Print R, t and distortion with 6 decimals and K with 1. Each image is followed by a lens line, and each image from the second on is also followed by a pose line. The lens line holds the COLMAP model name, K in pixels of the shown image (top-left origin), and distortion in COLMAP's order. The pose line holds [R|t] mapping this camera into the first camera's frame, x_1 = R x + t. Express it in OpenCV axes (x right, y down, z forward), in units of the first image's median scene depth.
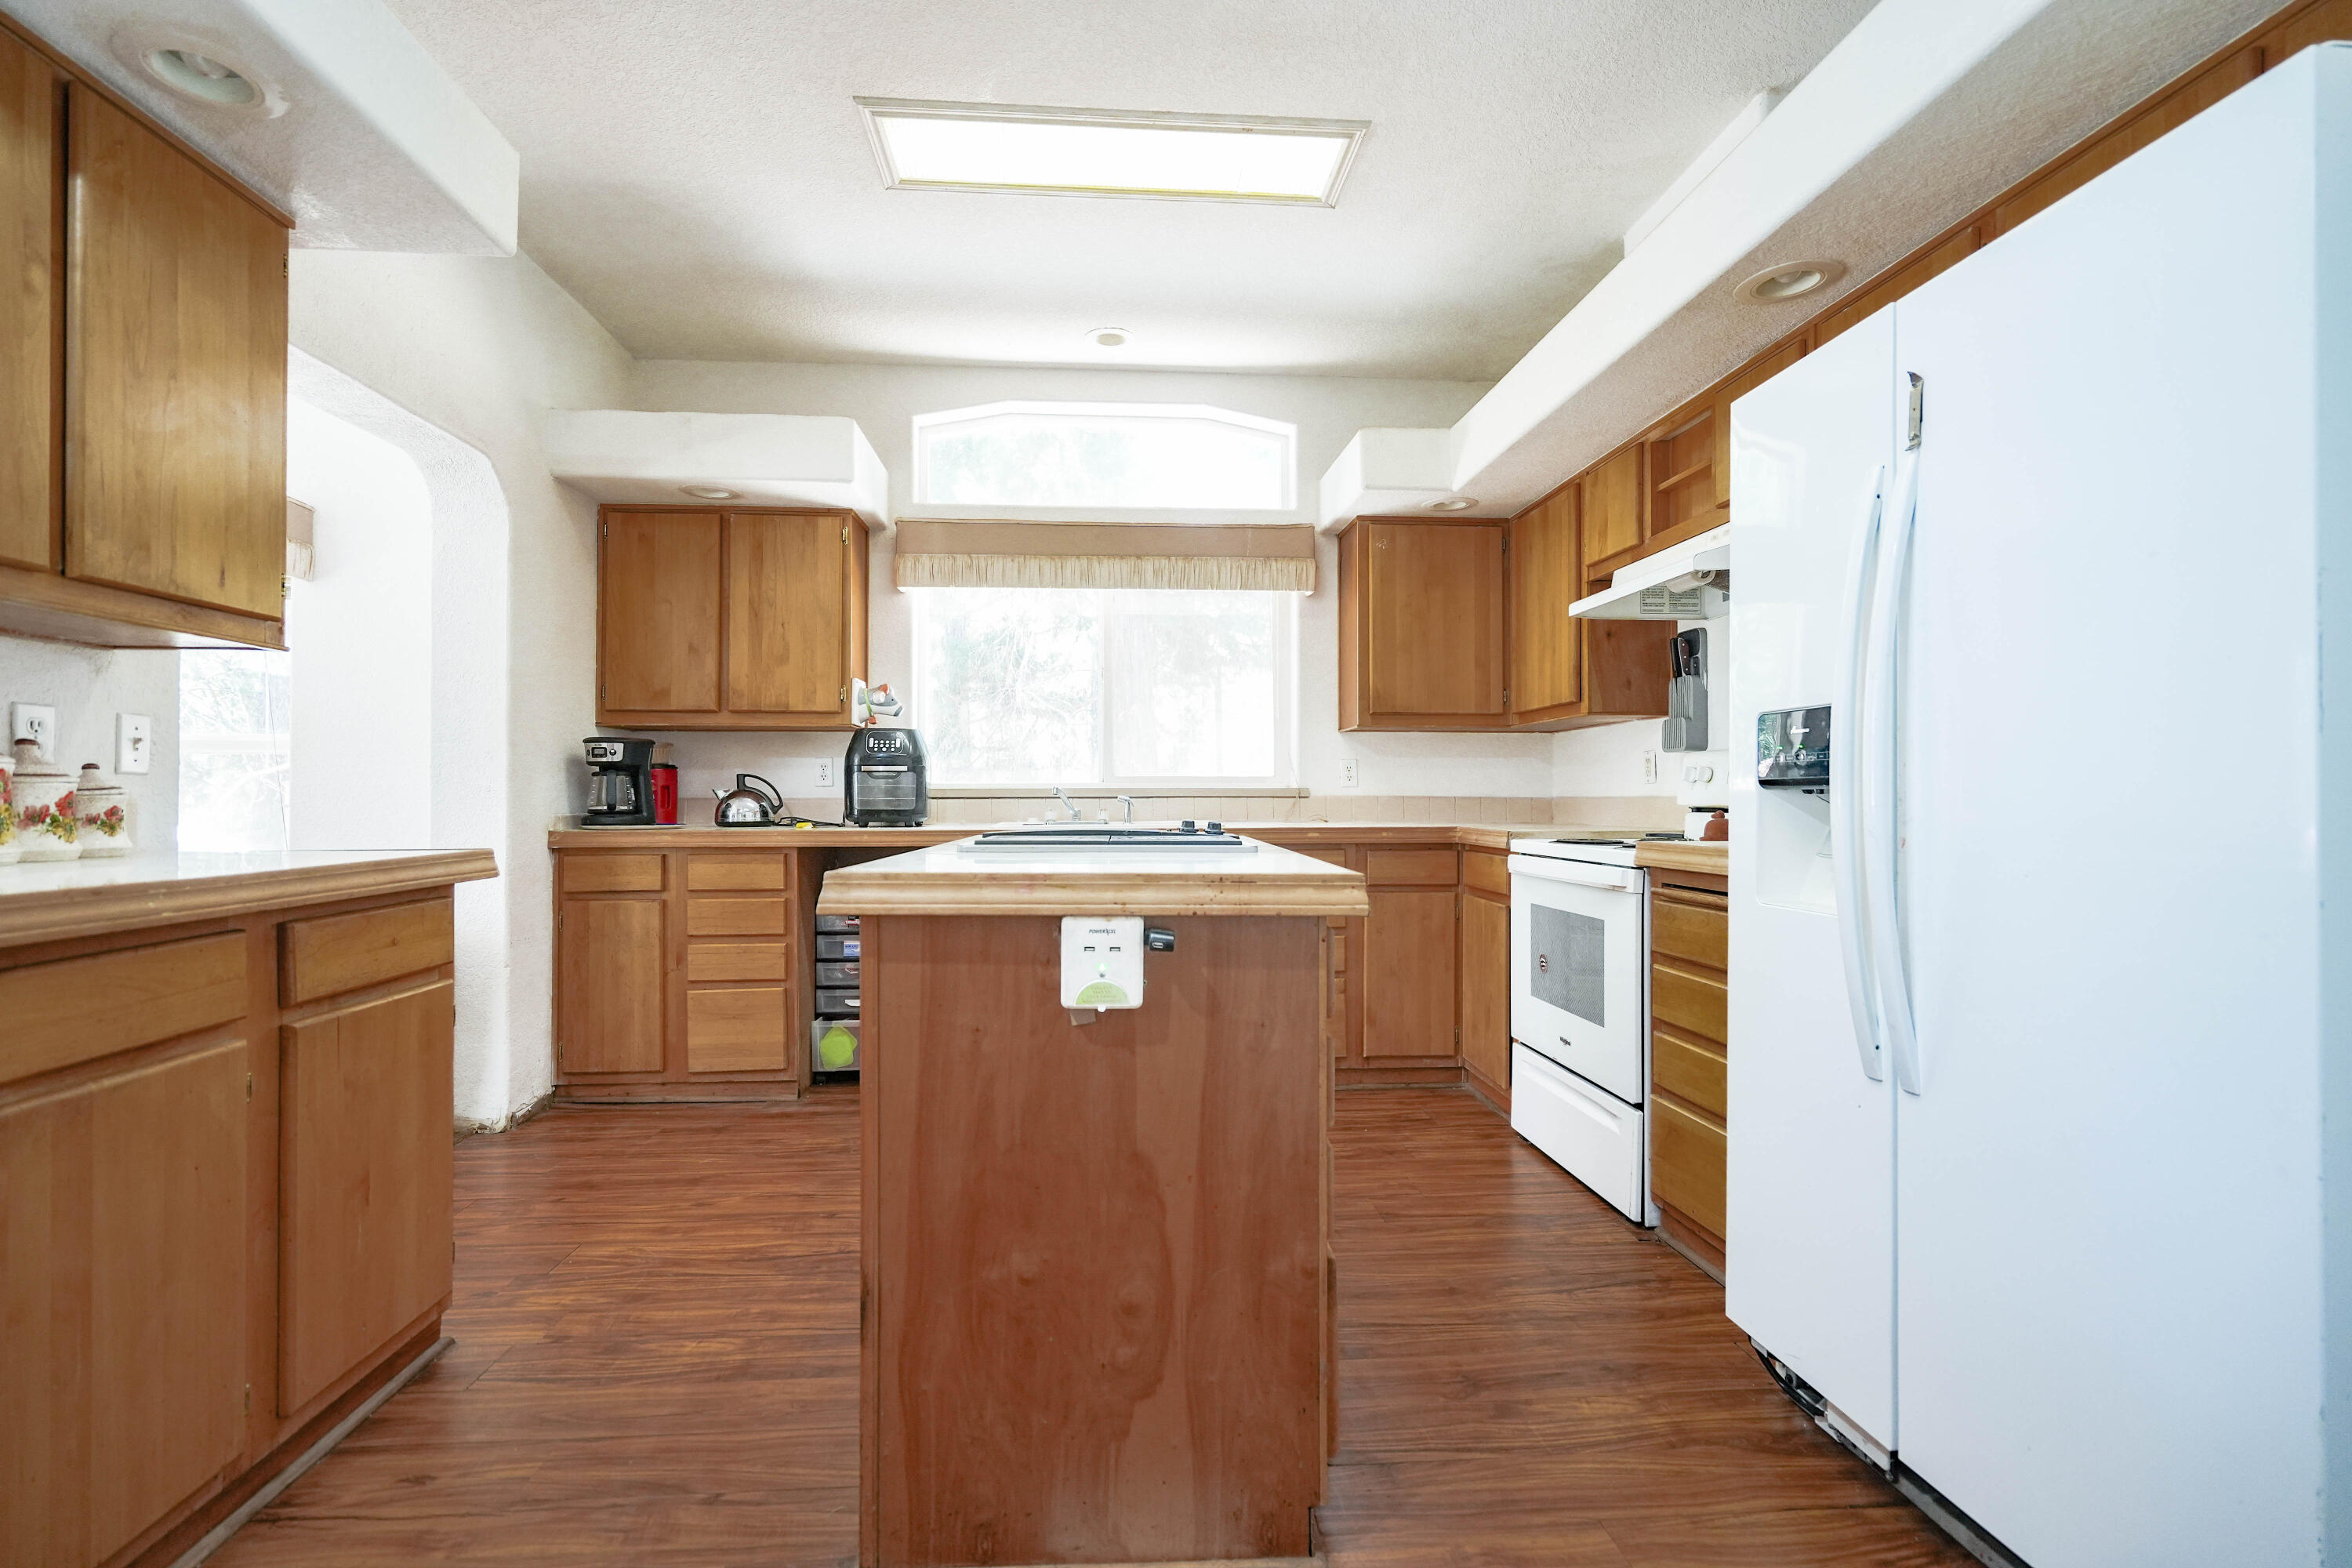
lens RADIAL K [[1090.6, 0, 1176.0], [0, 1090.6, 784.0], [0, 0, 1]] dist [0.028104, 0.000132]
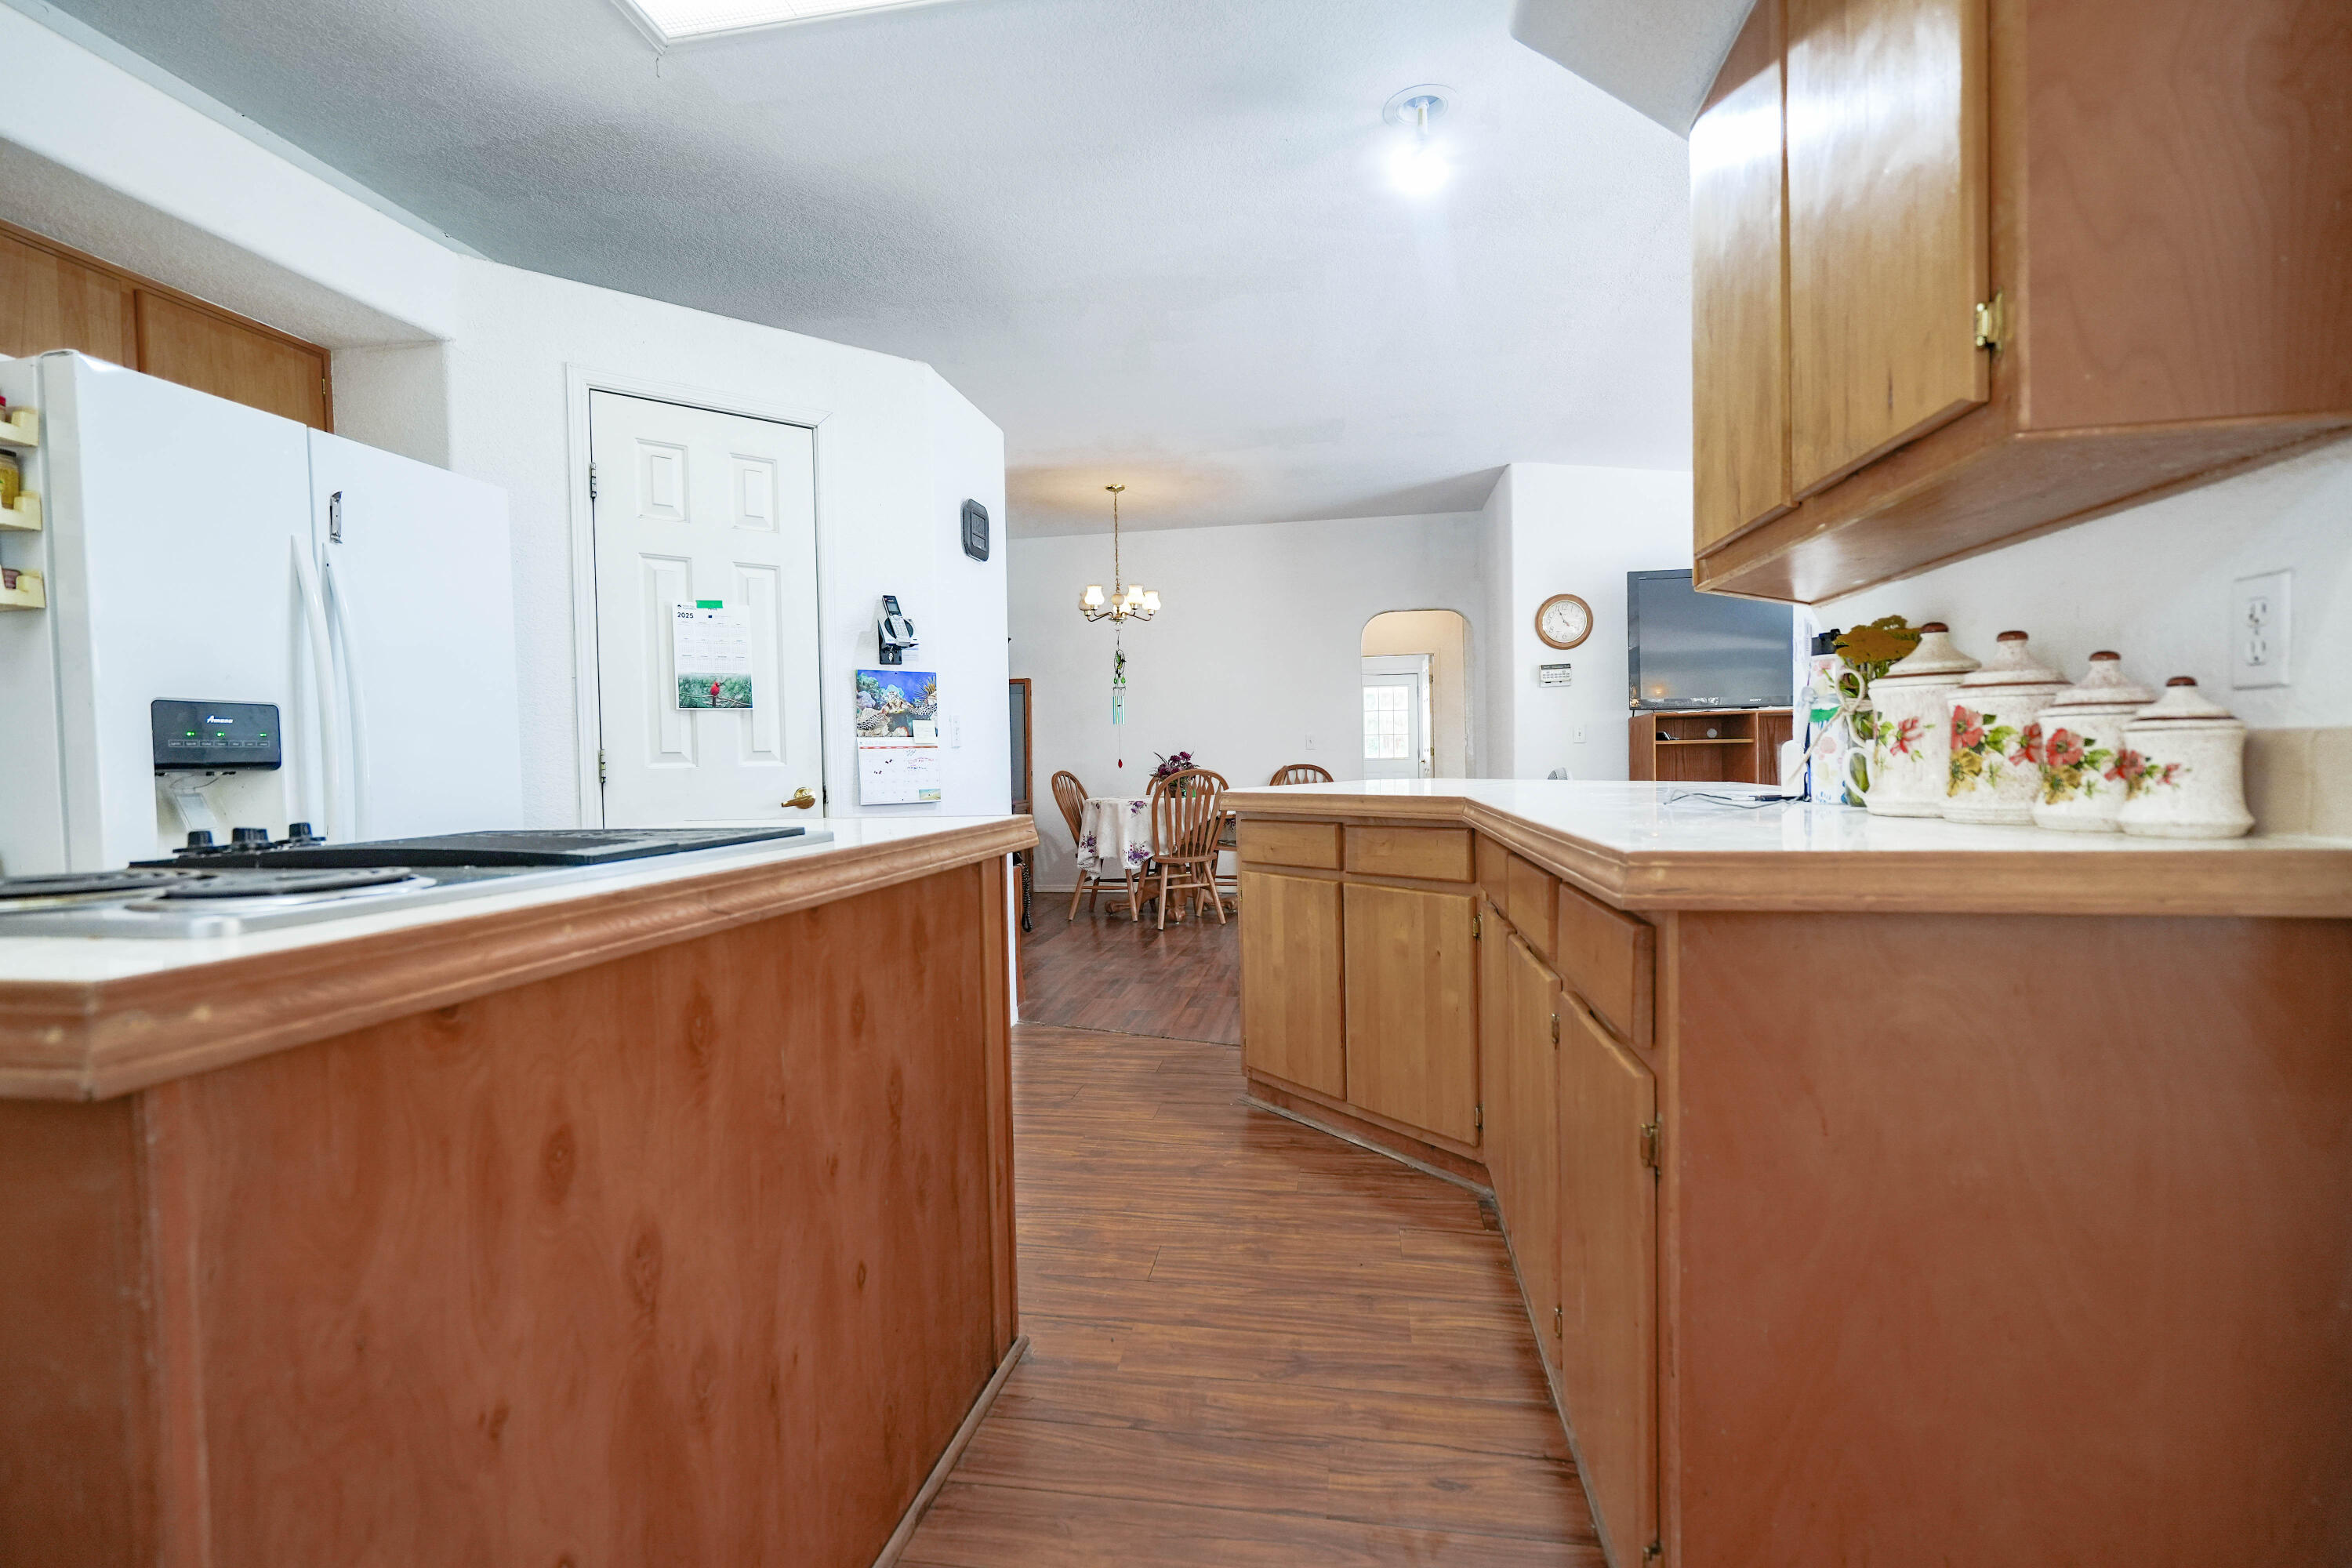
lens RADIAL K [[1090.6, 0, 1176.0], [0, 1090.6, 784.0], [0, 0, 1]] dist [0.028104, 0.000132]
pose [[-0.972269, 0.007488, 0.233746, -0.693675], [0.008986, 0.999945, 0.005344, 0.036925], [-0.233693, 0.007296, -0.972283, 1.980634]]
